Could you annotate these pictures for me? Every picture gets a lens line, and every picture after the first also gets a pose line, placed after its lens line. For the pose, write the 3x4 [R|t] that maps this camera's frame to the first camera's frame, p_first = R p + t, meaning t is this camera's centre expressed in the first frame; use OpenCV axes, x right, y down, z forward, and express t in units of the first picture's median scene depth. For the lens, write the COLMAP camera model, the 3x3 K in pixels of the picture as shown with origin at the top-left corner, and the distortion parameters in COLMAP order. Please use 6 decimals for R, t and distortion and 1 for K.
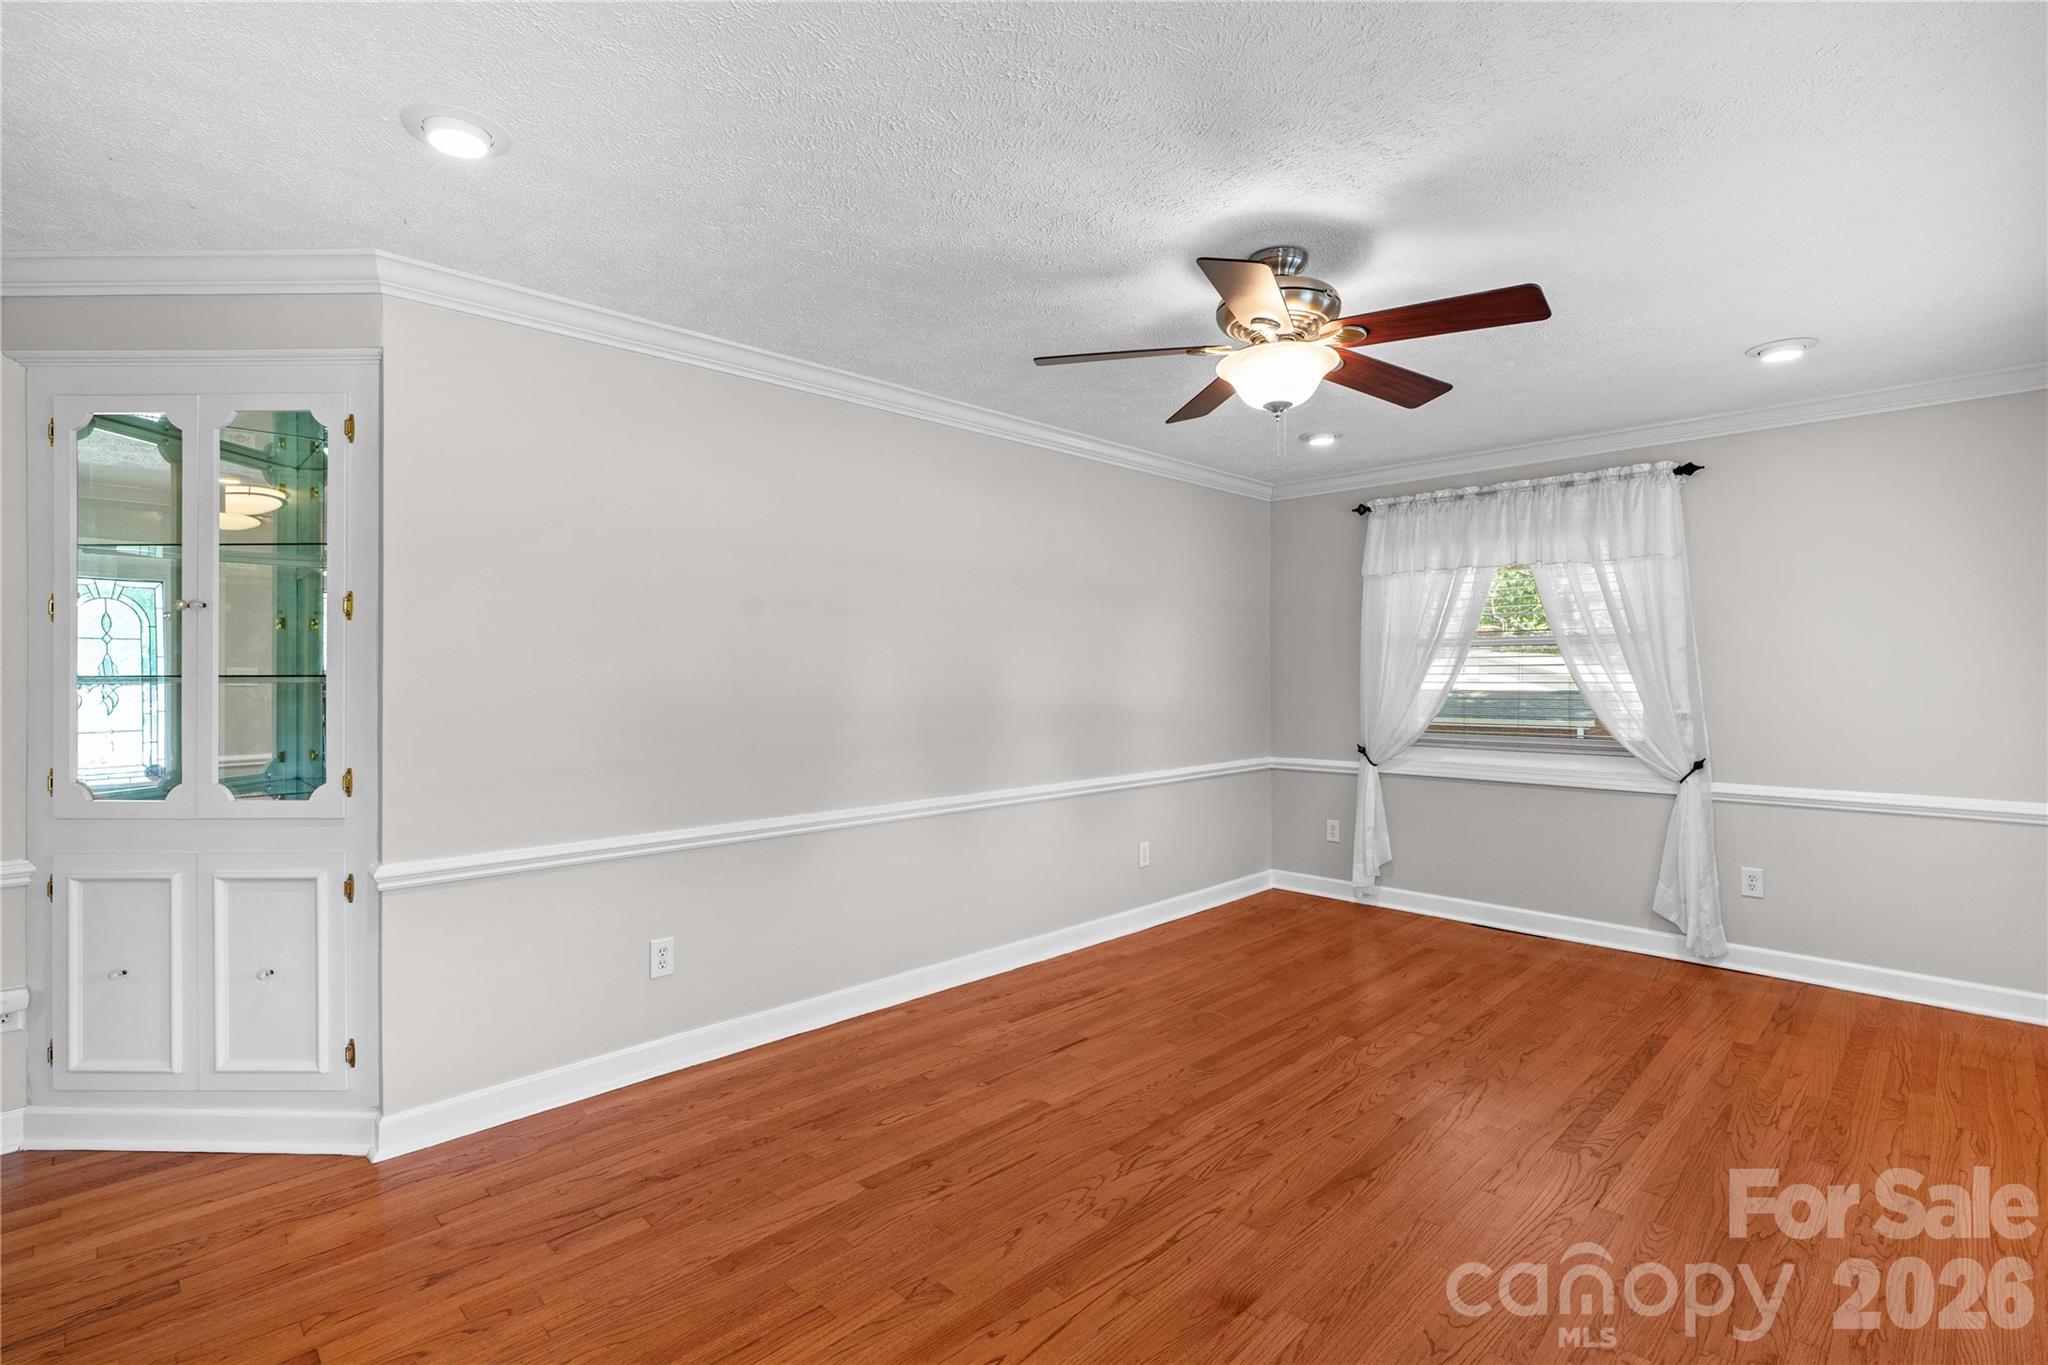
lens RADIAL K [[942.6, 0, 1021.8], [0, 942.6, 675.8], [0, 0, 1]] dist [-0.014539, 0.002413]
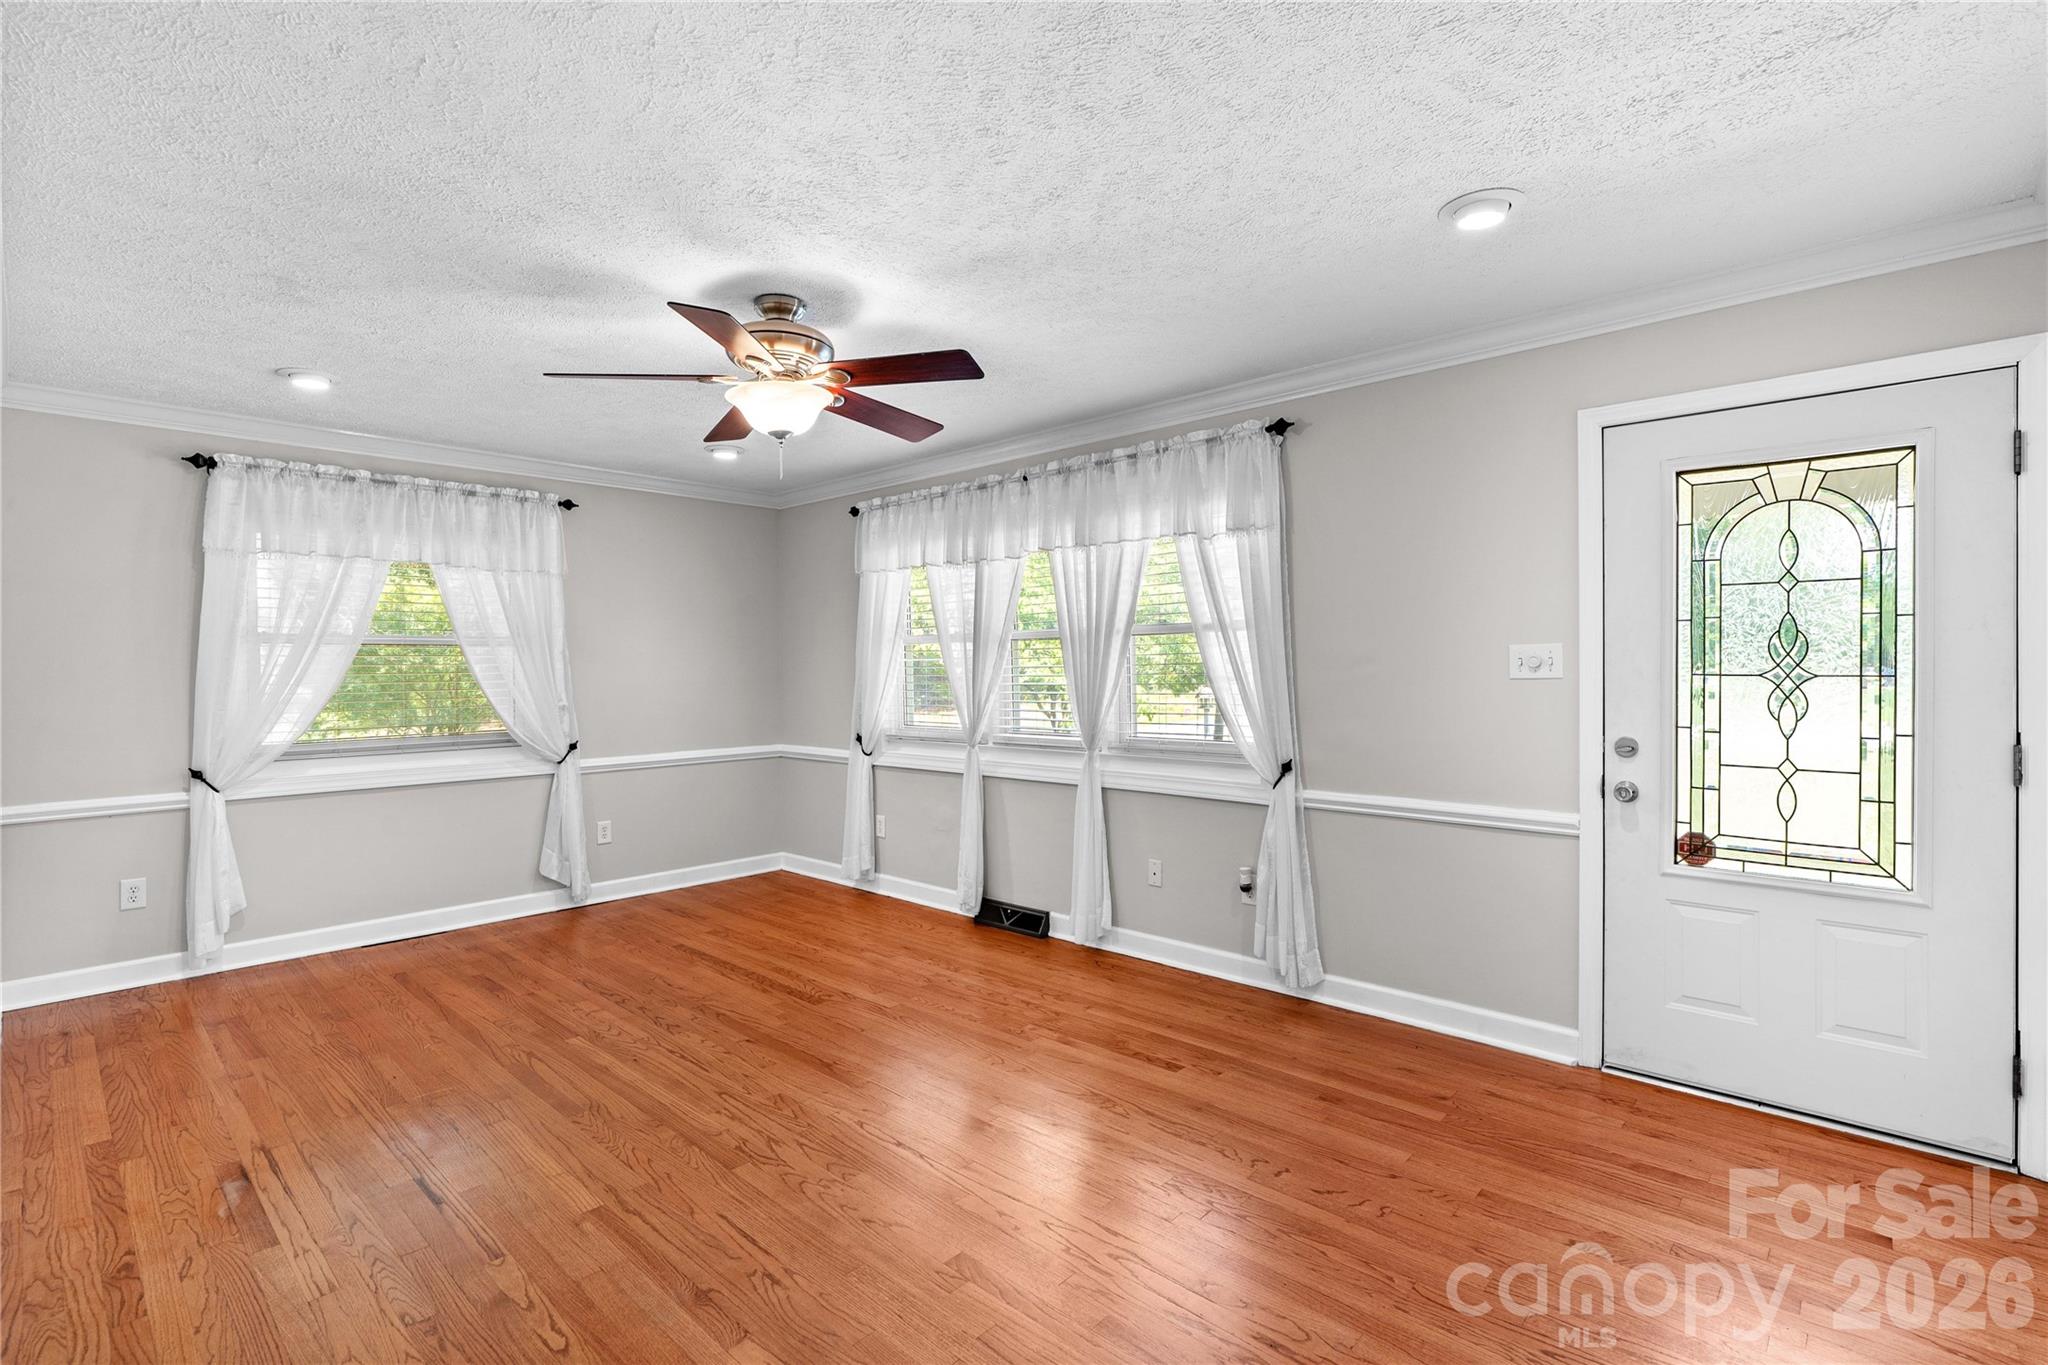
lens RADIAL K [[942.6, 0, 1011.0], [0, 942.6, 680.3], [0, 0, 1]] dist [-0.014539, 0.002413]
pose [[-0.030092, -0.008052, 0.999515, -0.553730], [0.012178, 0.999890, 0.008421, 0.004927], [-0.999473, 0.012425, -0.029991, 0.481051]]
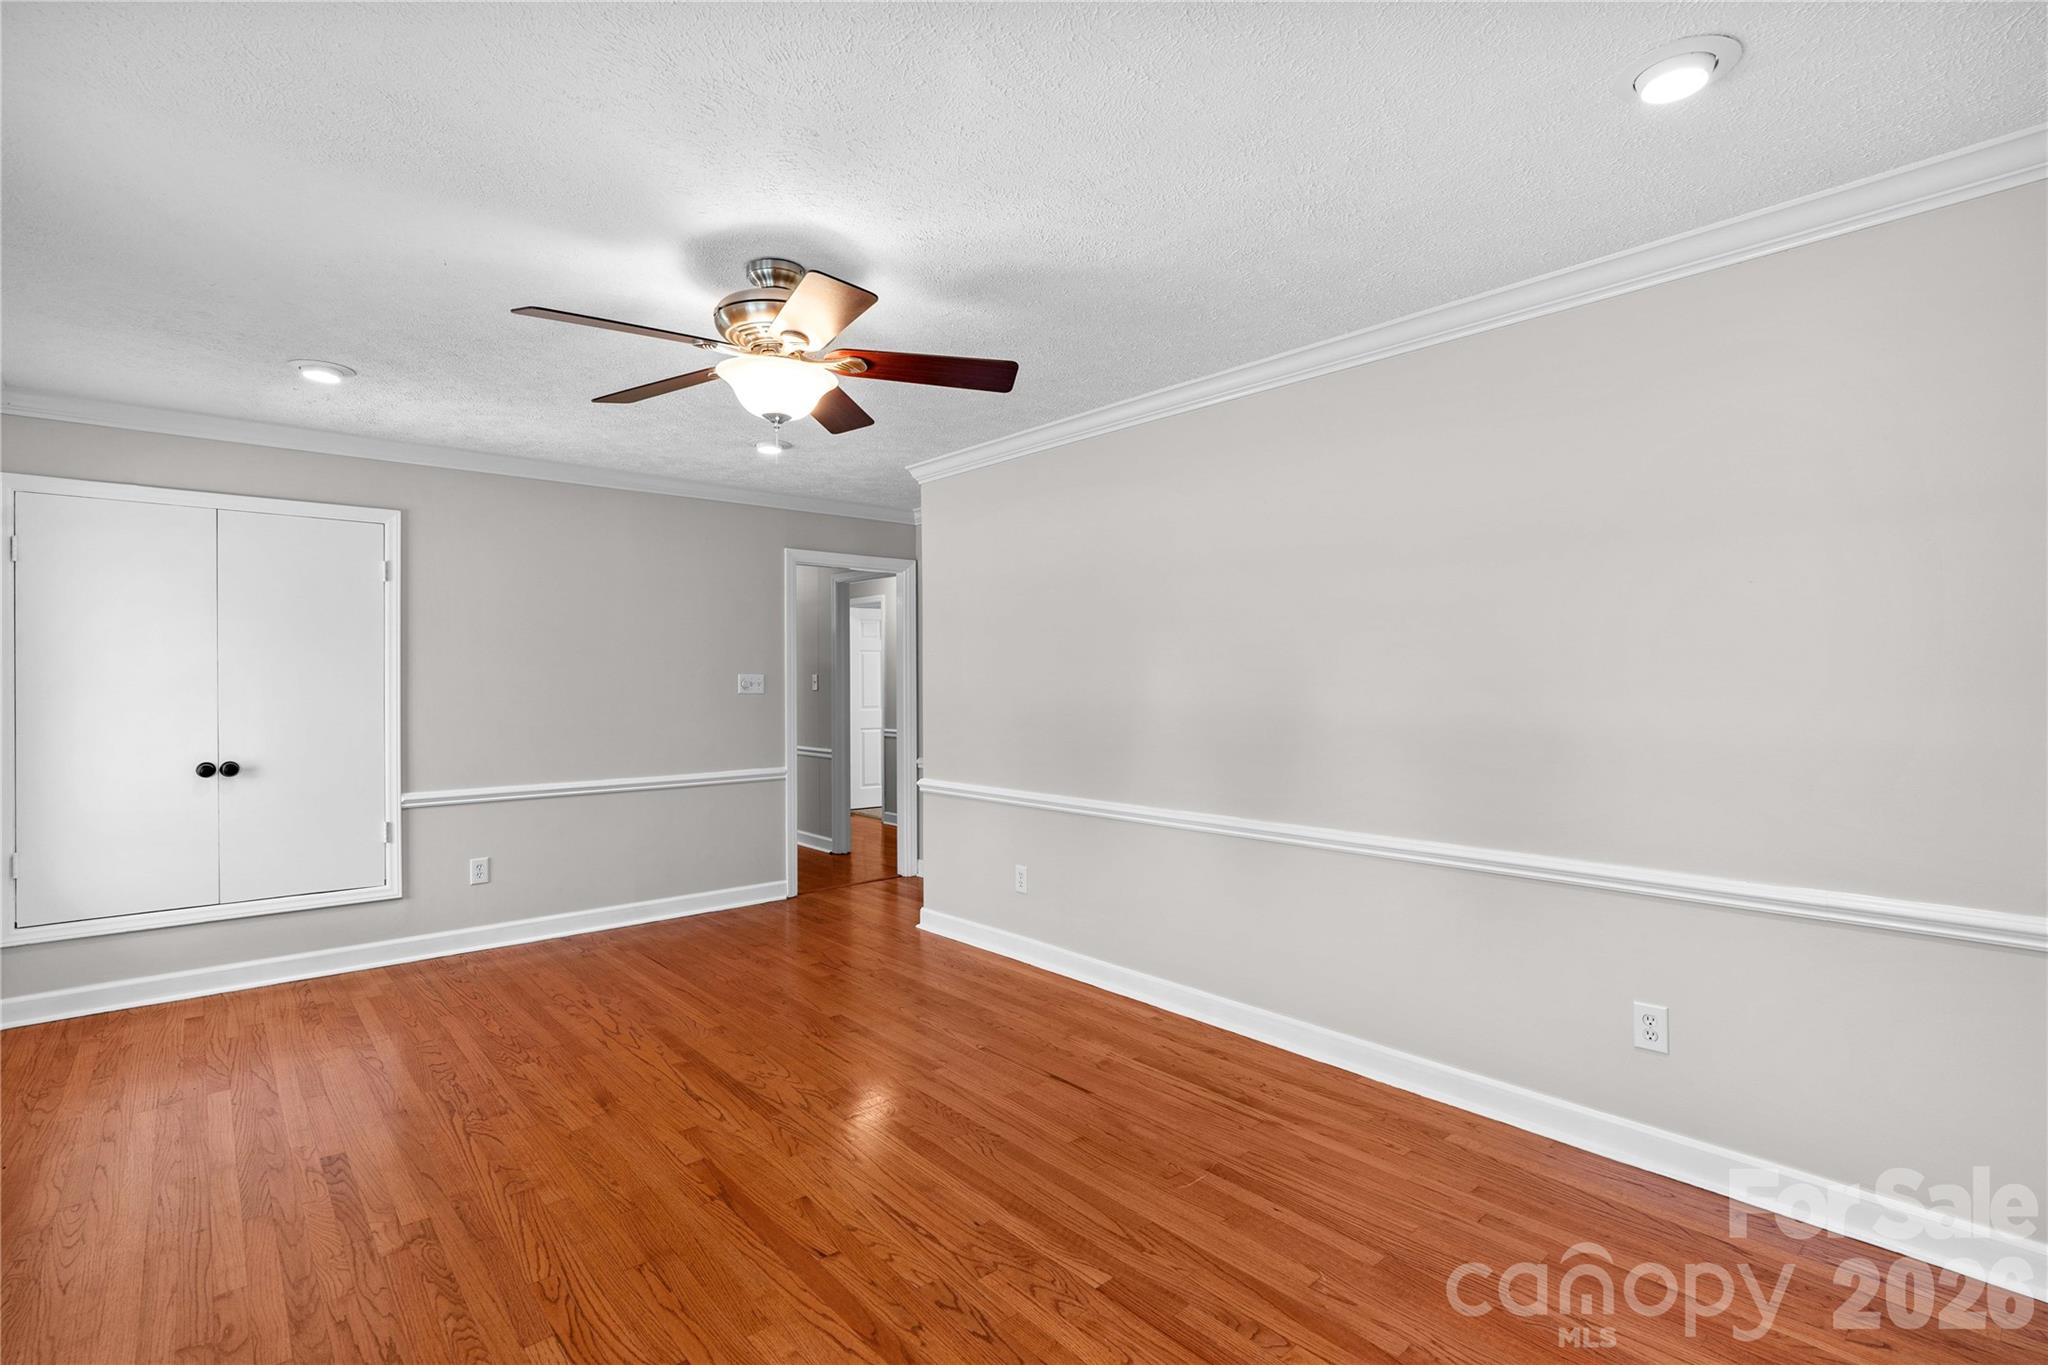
lens RADIAL K [[942.6, 0, 1042.0], [0, 942.6, 698.0], [0, 0, 1]] dist [-0.014539, 0.002413]
pose [[-0.035556, 0.018818, -0.999191, 0.807309], [-0.004001, 0.999812, 0.018972, -0.002850], [0.999360, 0.004672, -0.035474, 0.836204]]
